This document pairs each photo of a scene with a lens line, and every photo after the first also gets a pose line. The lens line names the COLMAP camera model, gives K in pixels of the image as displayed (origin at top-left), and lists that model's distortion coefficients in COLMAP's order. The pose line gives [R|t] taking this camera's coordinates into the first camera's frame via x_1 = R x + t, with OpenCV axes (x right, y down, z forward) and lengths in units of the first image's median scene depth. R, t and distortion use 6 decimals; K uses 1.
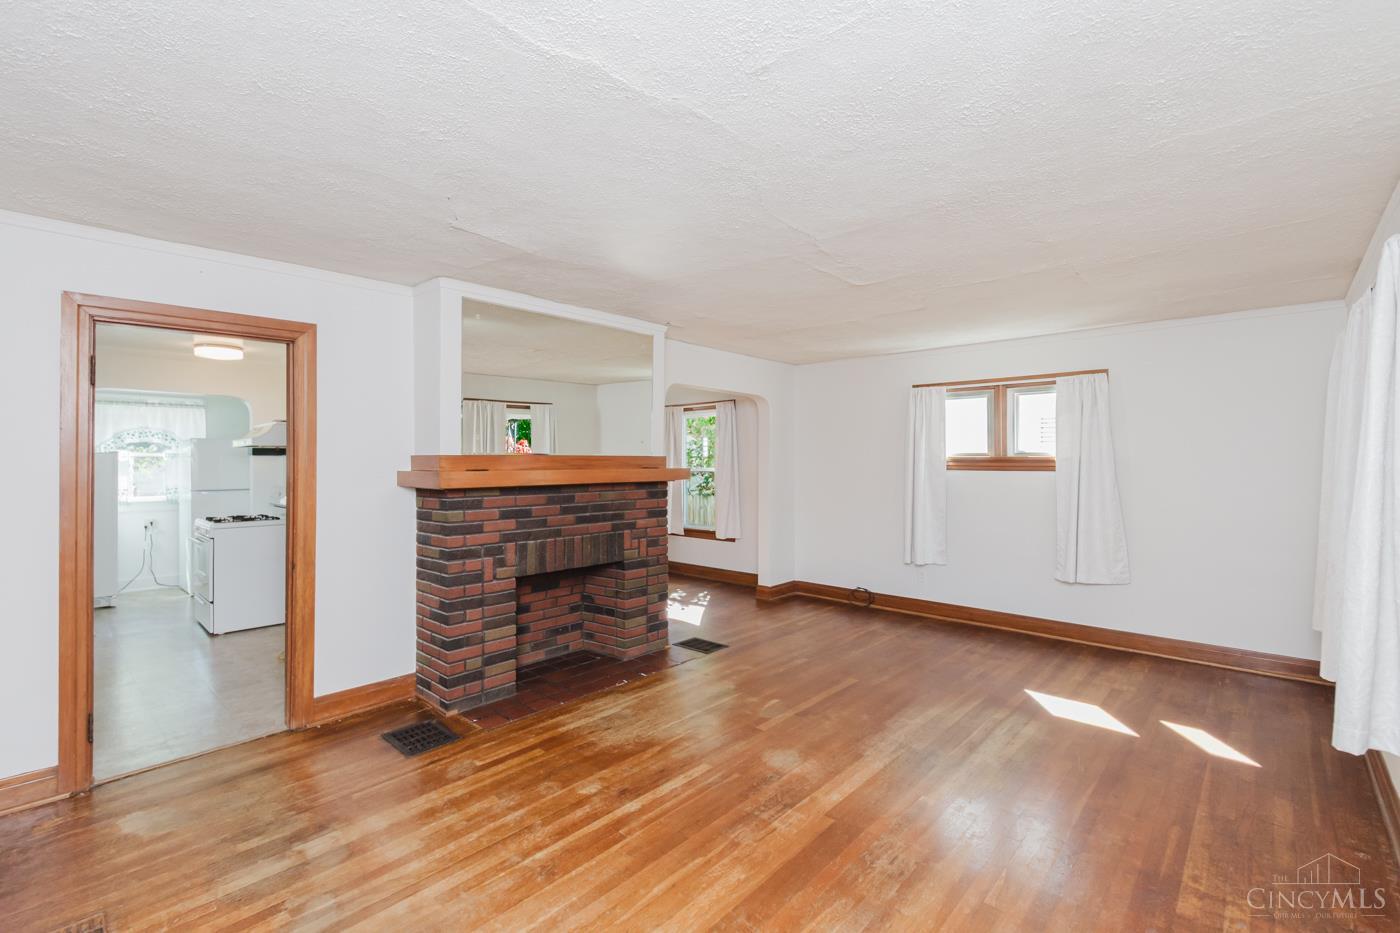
lens RADIAL K [[629.0, 0, 685.4], [0, 629.0, 454.4], [0, 0, 1]] dist [-0.000065, -0.000564]
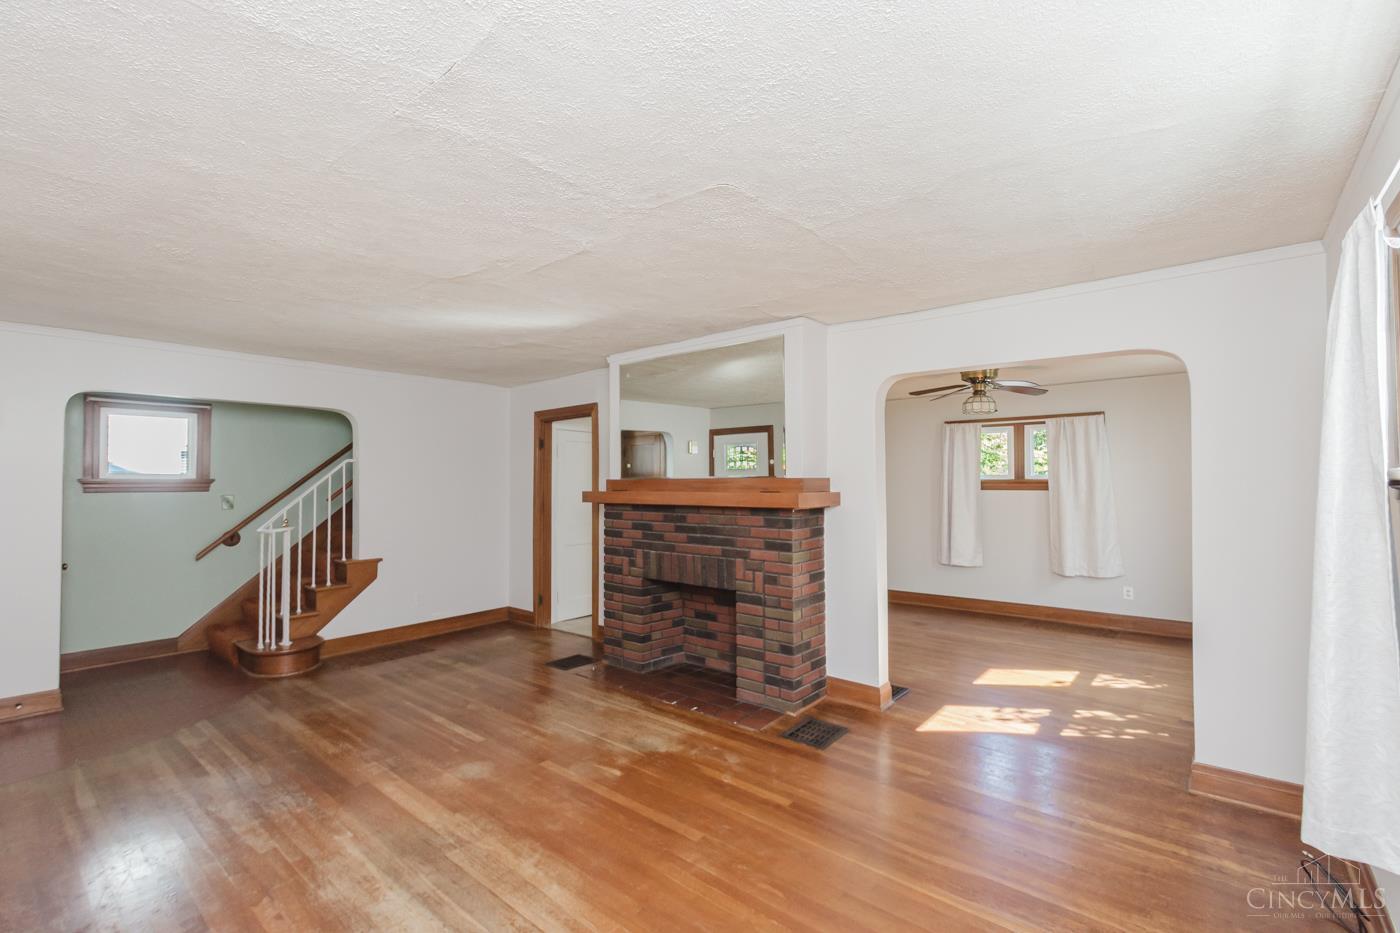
lens RADIAL K [[629.0, 0, 699.7], [0, 629.0, 464.1], [0, 0, 1]] dist [-0.000065, -0.000564]
pose [[0.041541, -0.027335, -0.998763, 0.949644], [0.014124, 0.999542, -0.026769, 0.006100], [0.999037, -0.012994, 0.041908, 1.033762]]
